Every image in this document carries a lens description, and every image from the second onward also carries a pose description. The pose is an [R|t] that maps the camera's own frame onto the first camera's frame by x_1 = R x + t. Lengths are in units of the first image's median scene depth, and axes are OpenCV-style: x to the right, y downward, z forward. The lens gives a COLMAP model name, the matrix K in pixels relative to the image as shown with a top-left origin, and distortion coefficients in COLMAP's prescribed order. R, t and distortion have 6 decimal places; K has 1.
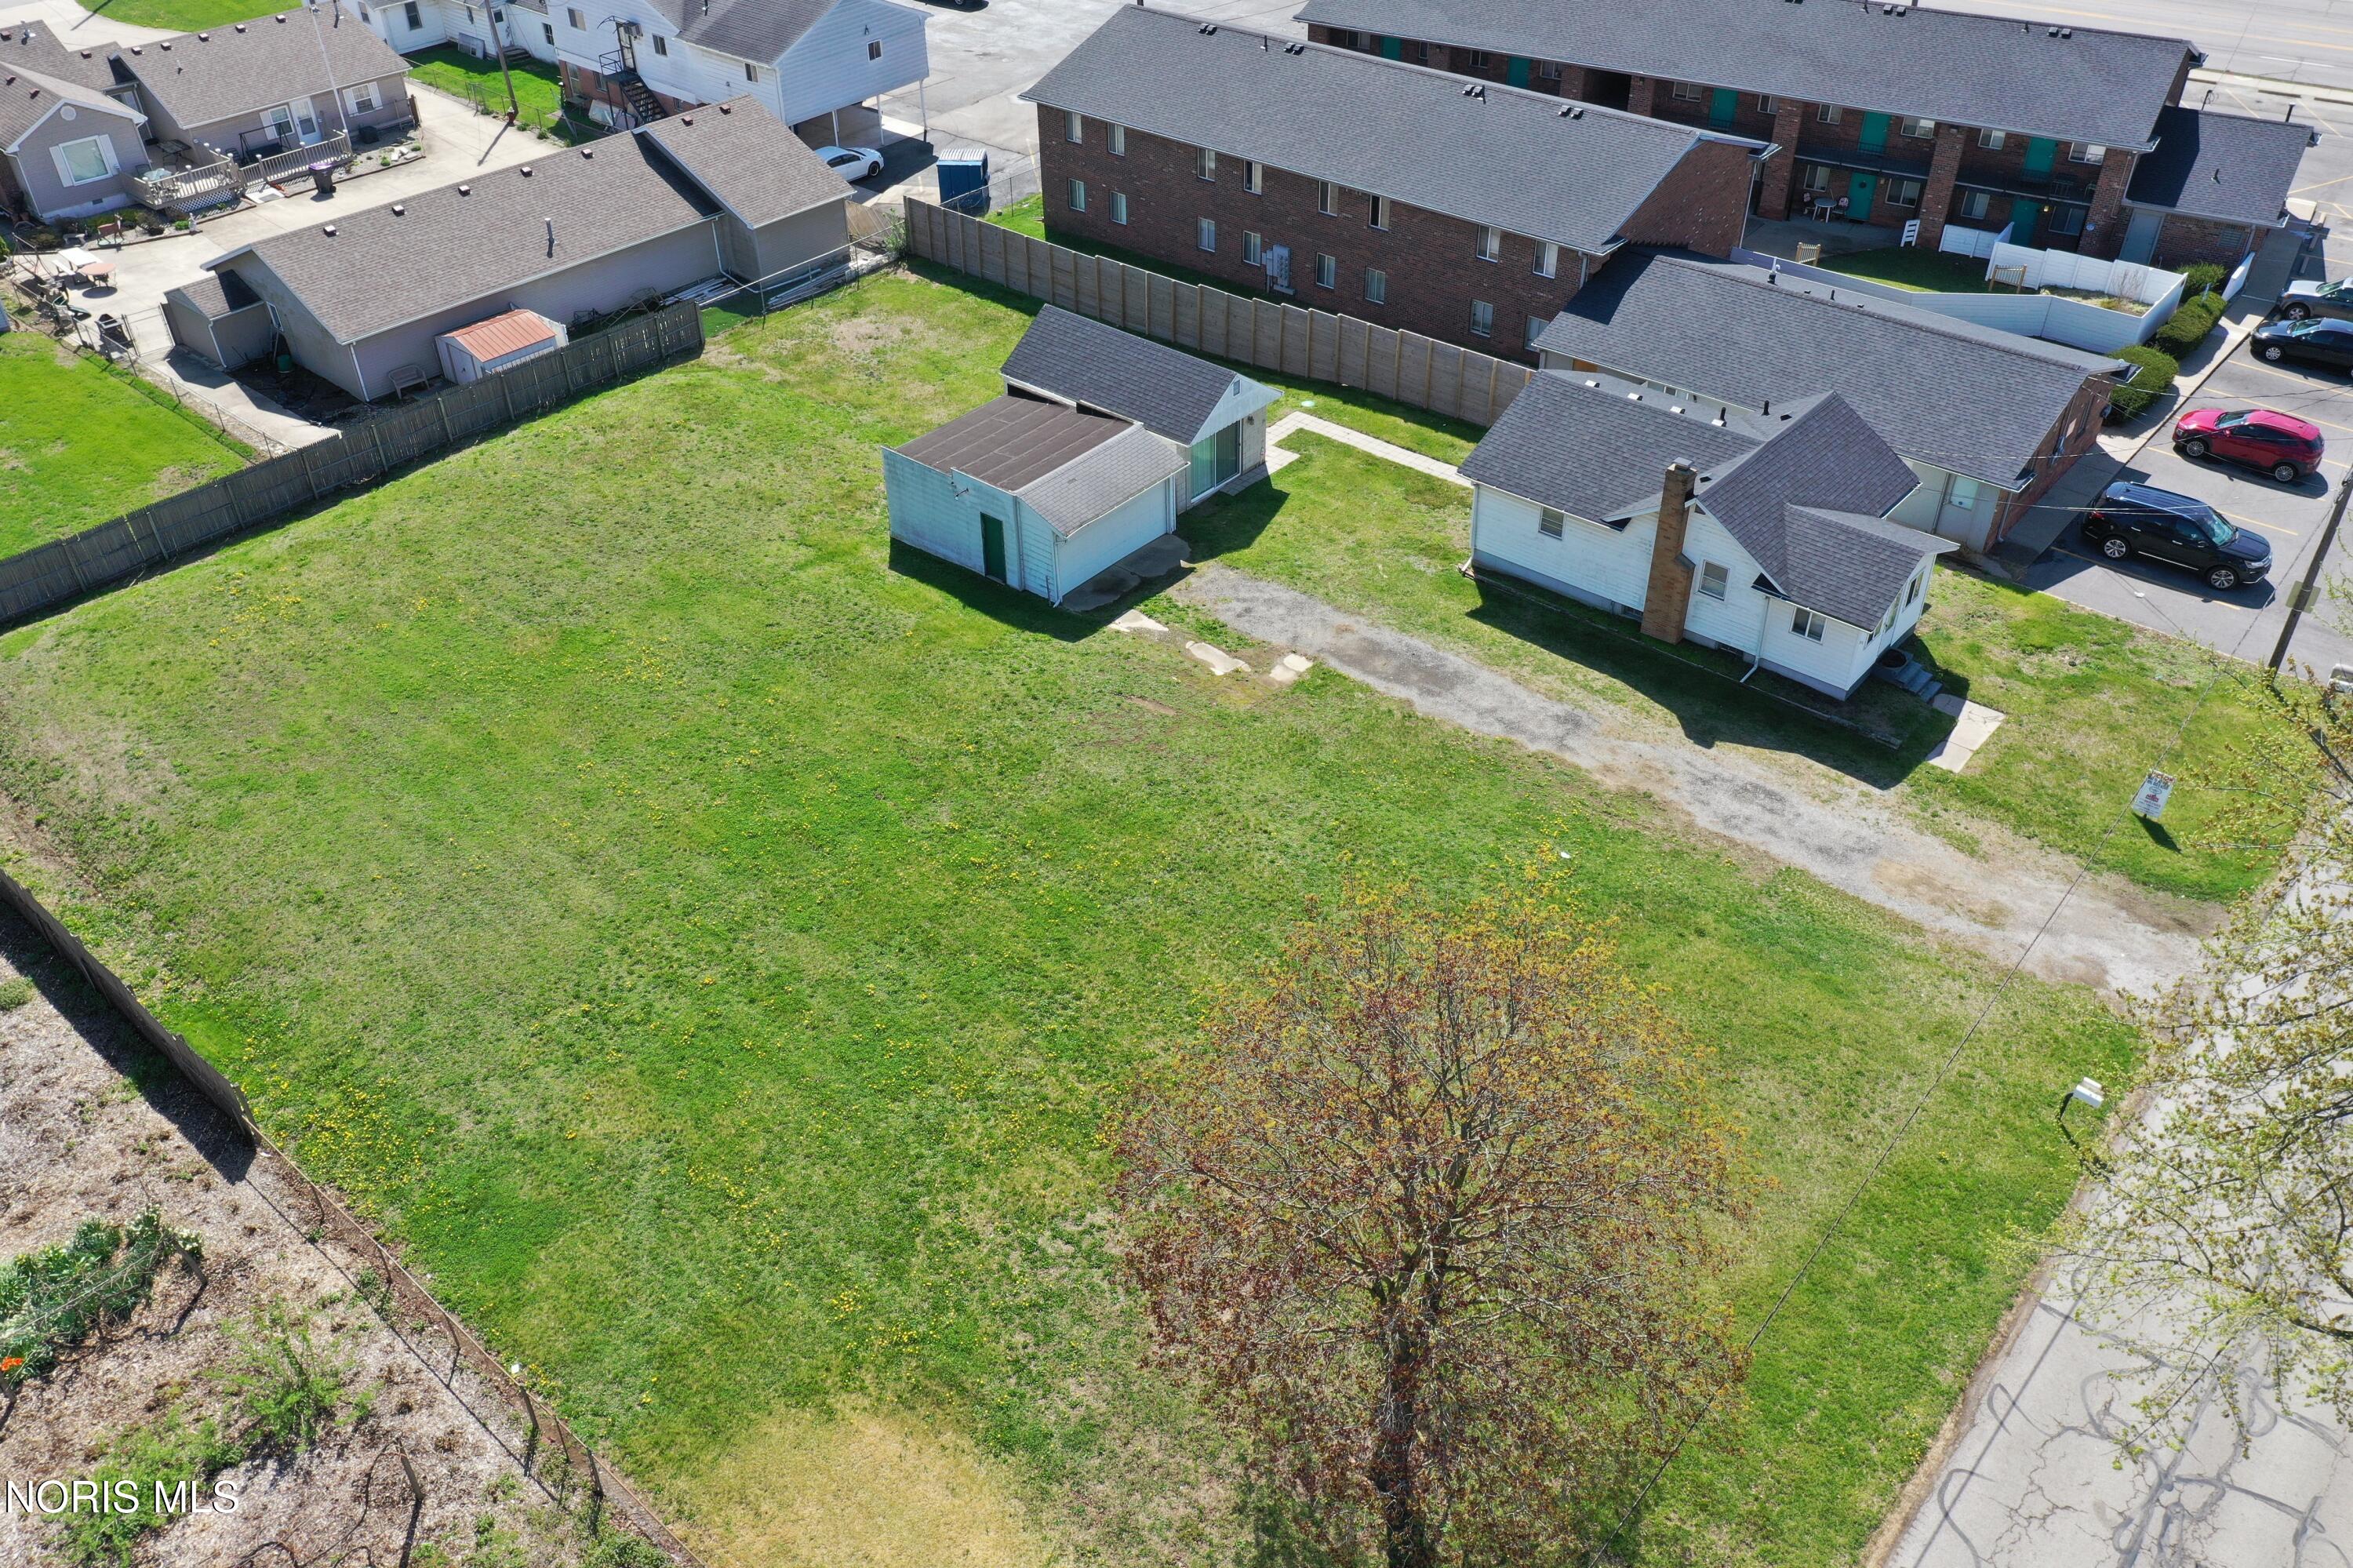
lens RADIAL K [[1856.7, 0, 1183.1], [0, 1856.7, 778.4], [0, 0, 1]] dist [0.011271, 0.015177]
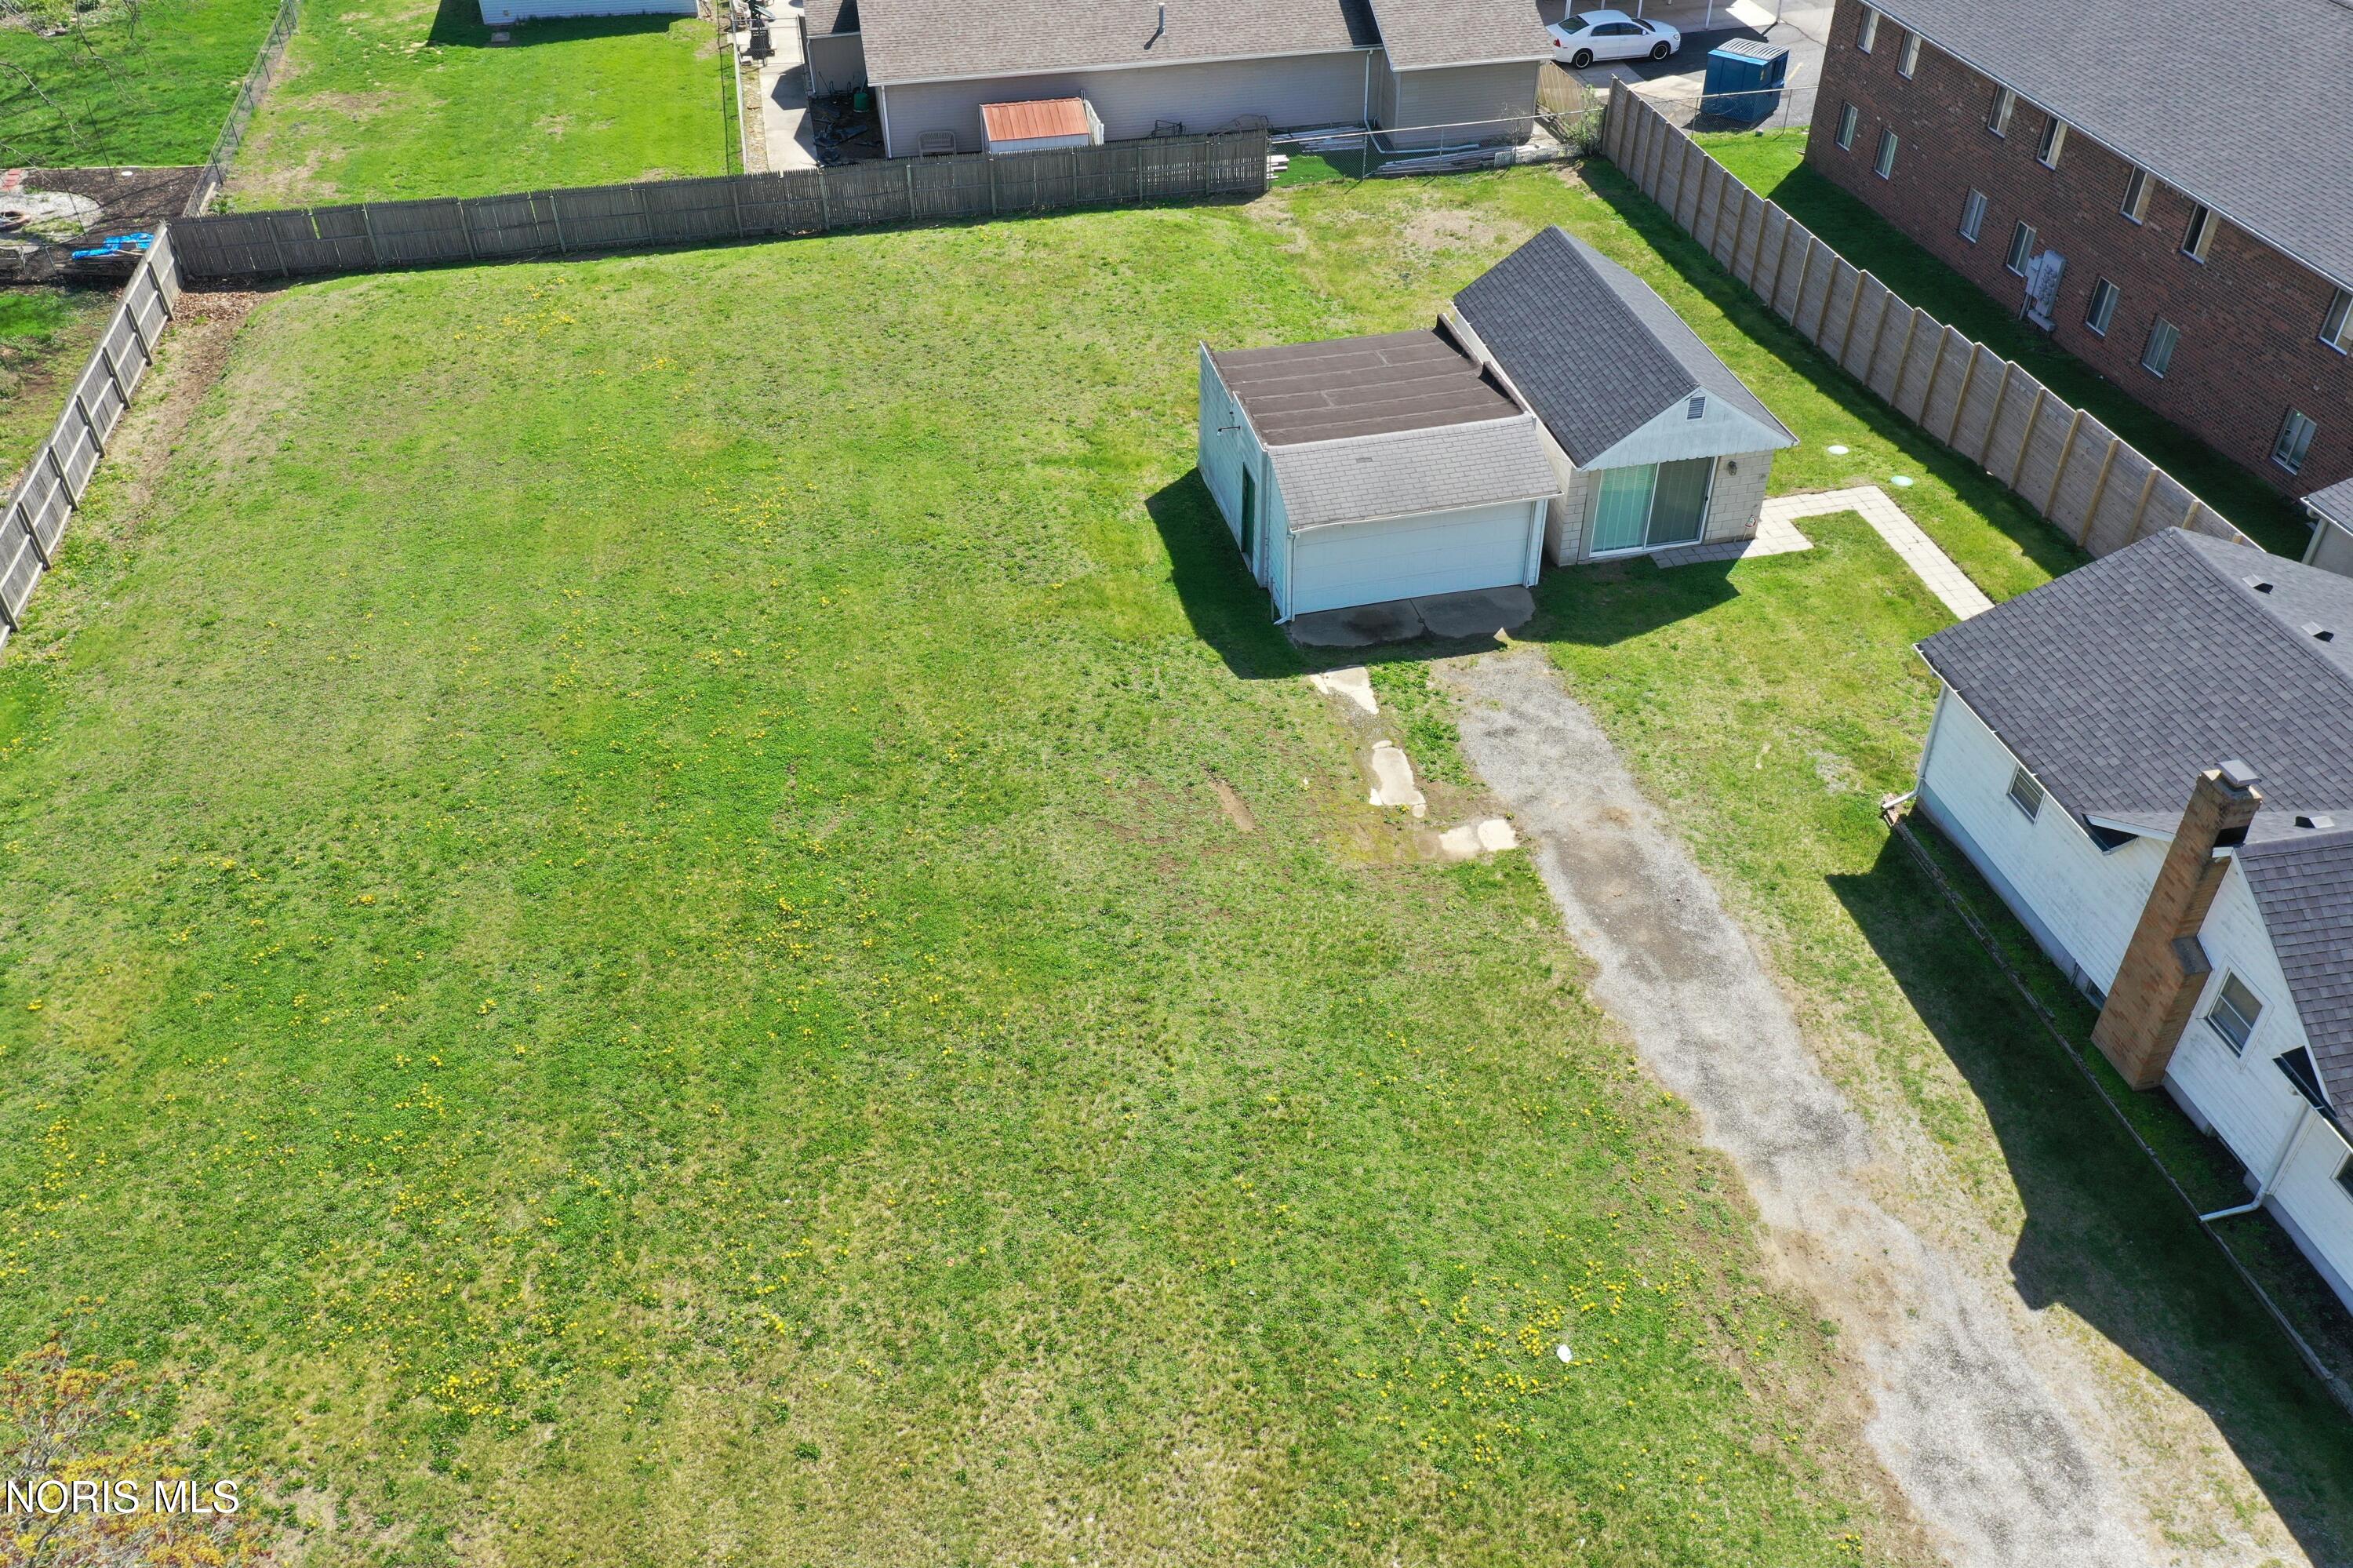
lens RADIAL K [[1856.7, 0, 1183.1], [0, 1856.7, 778.4], [0, 0, 1]] dist [0.011271, 0.015177]
pose [[0.787676, 0.384472, -0.481402, 0.243280], [-0.369404, 0.920075, 0.130395, -0.109434], [0.493059, 0.075124, 0.866746, 0.361191]]
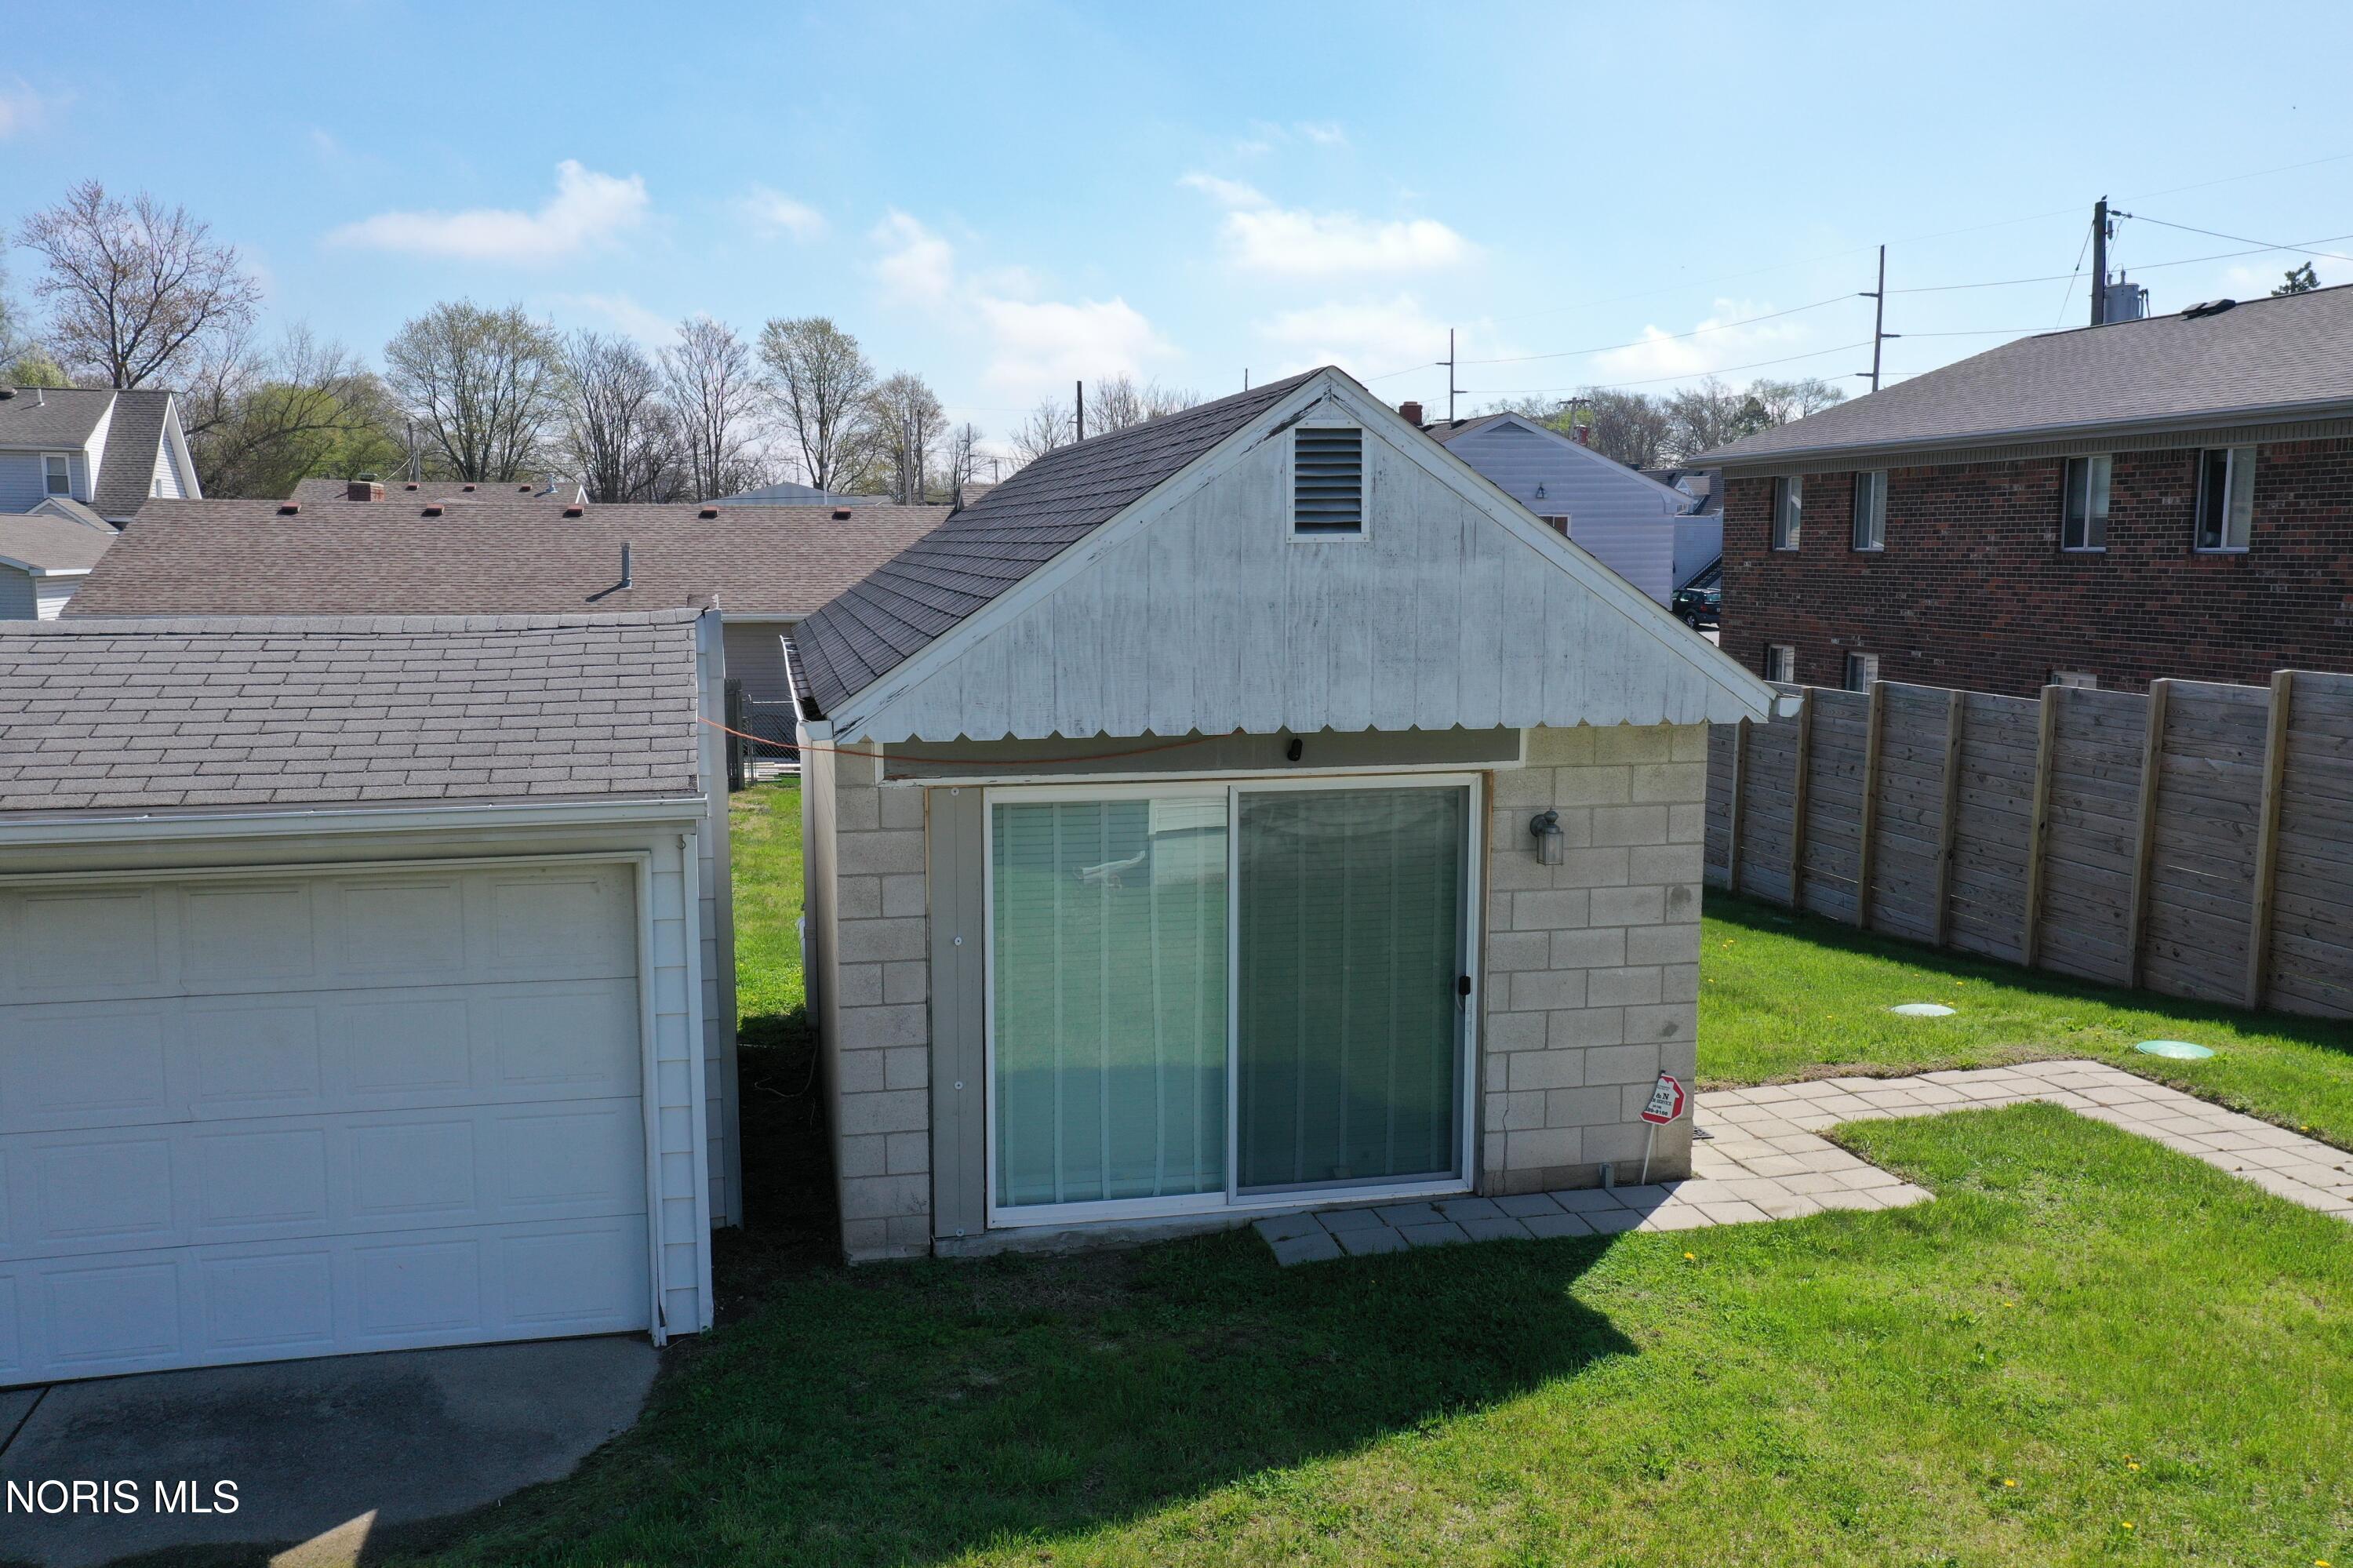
lens RADIAL K [[1856.7, 0, 1183.1], [0, 1856.7, 778.4], [0, 0, 1]] dist [0.011271, 0.015177]
pose [[0.797276, 0.082763, -0.597914, 0.107489], [-0.375291, 0.843793, -0.383627, -0.127807], [0.472766, 0.530248, 0.703796, 0.889498]]
